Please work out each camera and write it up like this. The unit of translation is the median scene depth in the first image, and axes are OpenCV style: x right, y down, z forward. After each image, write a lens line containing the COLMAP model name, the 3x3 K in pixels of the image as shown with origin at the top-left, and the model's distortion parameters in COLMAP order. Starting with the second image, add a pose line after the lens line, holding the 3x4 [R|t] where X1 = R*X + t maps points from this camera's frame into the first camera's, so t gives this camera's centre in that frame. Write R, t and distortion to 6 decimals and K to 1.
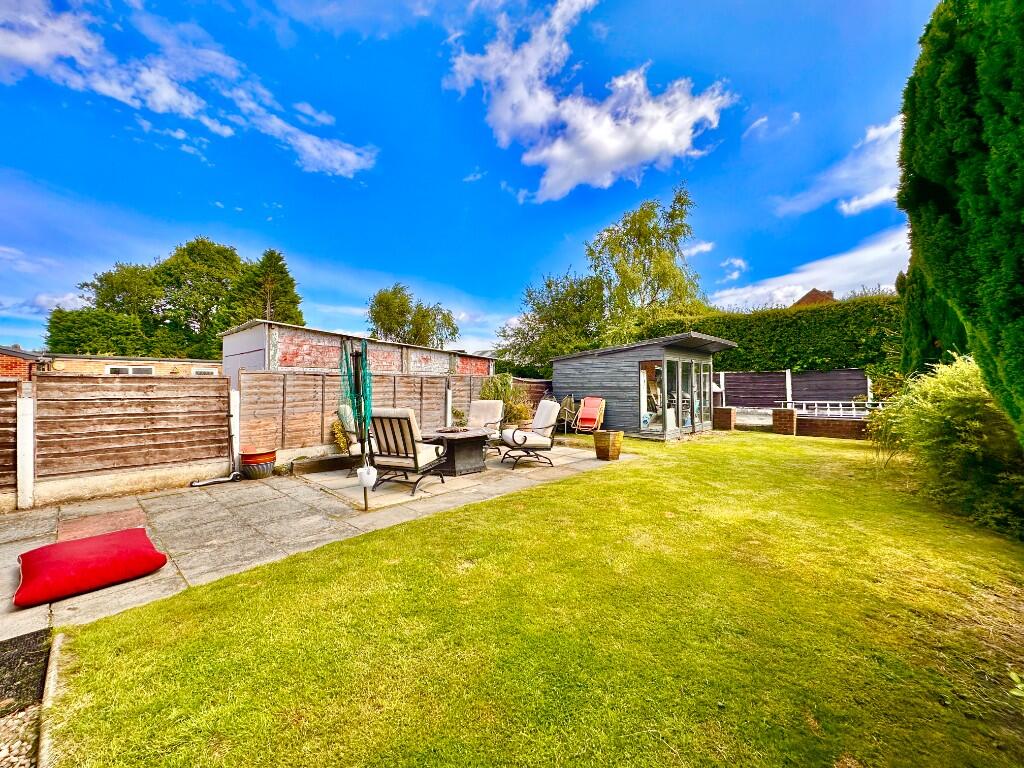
lens RADIAL K [[409.5, 0, 512.0], [0, 409.5, 384.0], [0, 0, 1]] dist [-0.000005, 0.000081]
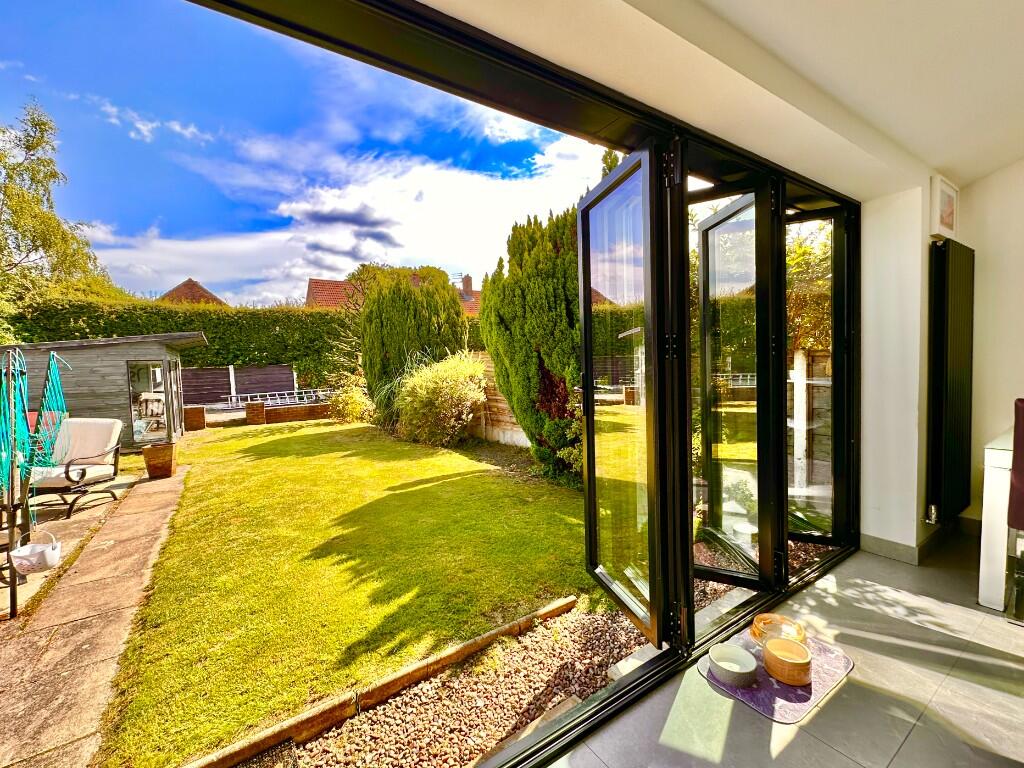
lens RADIAL K [[440.6, 0, 512.0], [0, 440.6, 384.0], [0, 0, 1]] dist [-0.001712, 0.000745]
pose [[0.226058, -0.052015, 0.972724, -0.548905], [0.026549, 0.998531, 0.047226, -0.042608], [-0.973752, 0.015149, 0.227107, 0.057139]]
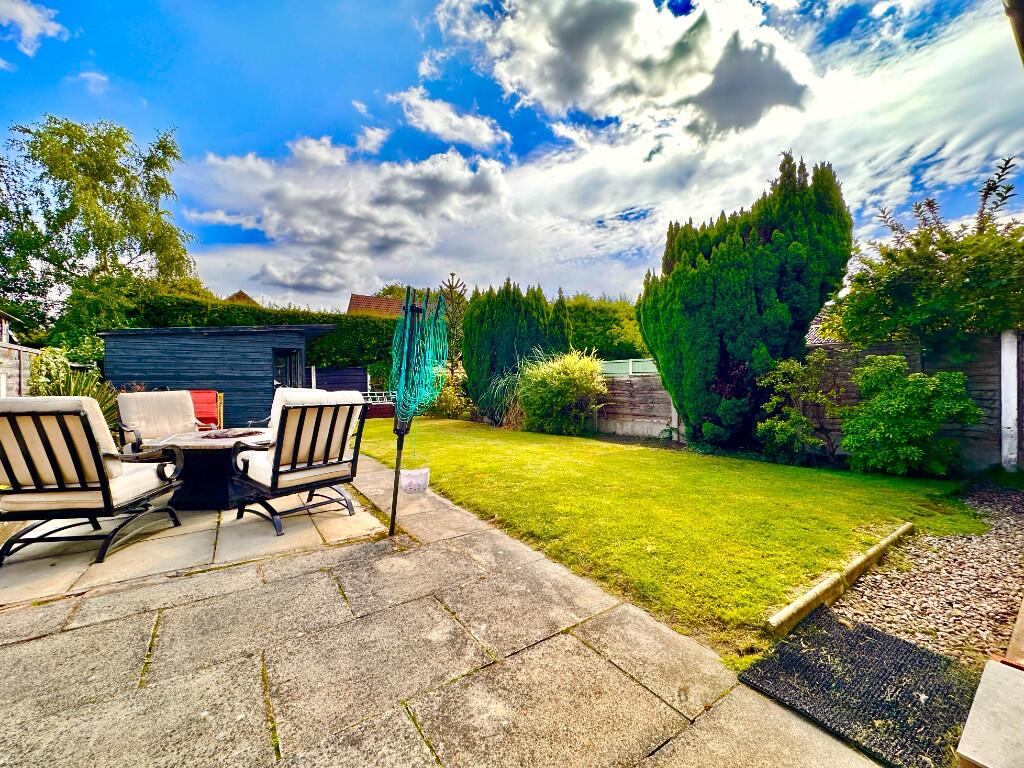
lens RADIAL K [[418.7, 0, 512.0], [0, 418.7, 384.0], [0, 0, 1]] dist [0.000557, 0.000120]
pose [[0.213645, 0.003014, 0.976907, -0.667460], [0.000837, 0.999994, -0.003269, 0.037902], [-0.976911, 0.001516, 0.213641, 0.431166]]
